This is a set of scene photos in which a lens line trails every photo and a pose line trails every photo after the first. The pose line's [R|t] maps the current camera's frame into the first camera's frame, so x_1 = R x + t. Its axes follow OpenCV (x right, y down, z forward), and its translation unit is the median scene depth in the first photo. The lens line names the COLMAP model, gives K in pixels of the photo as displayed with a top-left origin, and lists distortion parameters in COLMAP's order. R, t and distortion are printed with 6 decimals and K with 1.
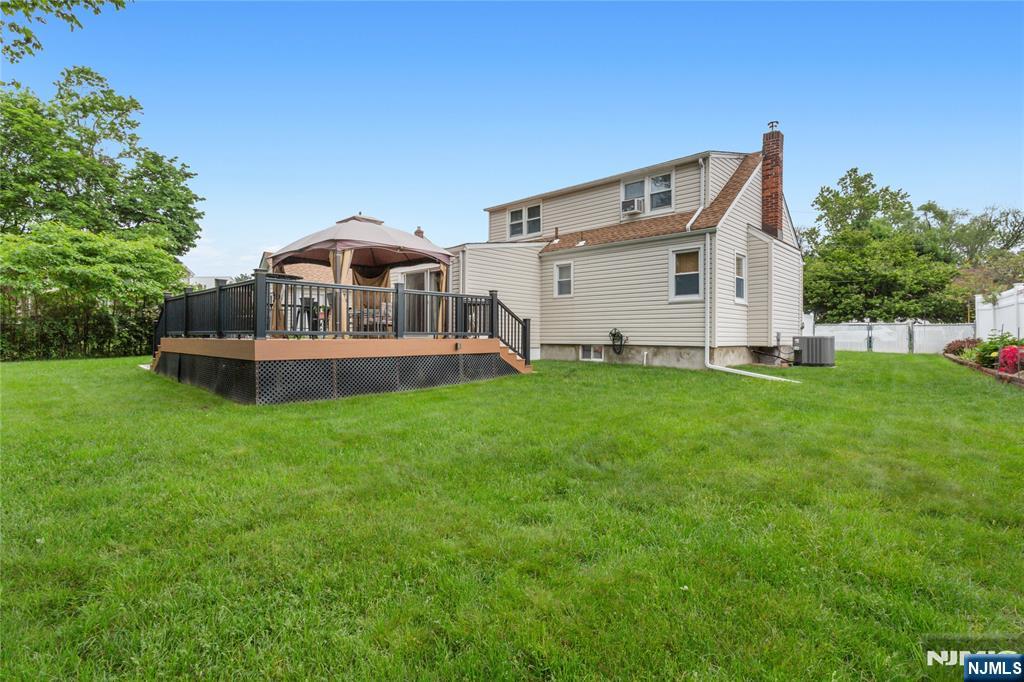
lens RADIAL K [[487.8, 0, 510.7], [0, 487.8, 337.6], [0, 0, 1]] dist [0.017319, 0.000338]
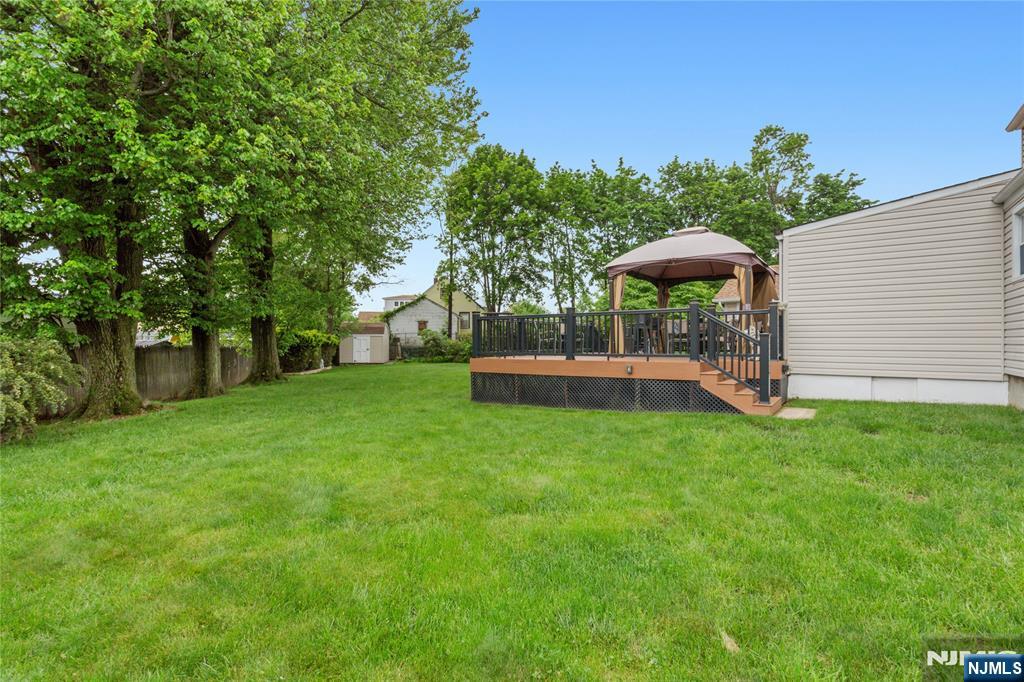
lens RADIAL K [[487.8, 0, 517.3], [0, 487.8, 338.2], [0, 0, 1]] dist [0.017319, 0.000338]
pose [[0.166832, -0.014250, -0.985882, 0.216505], [0.000873, 0.999897, -0.014305, -0.008091], [0.985985, 0.001526, 0.166827, 0.188126]]
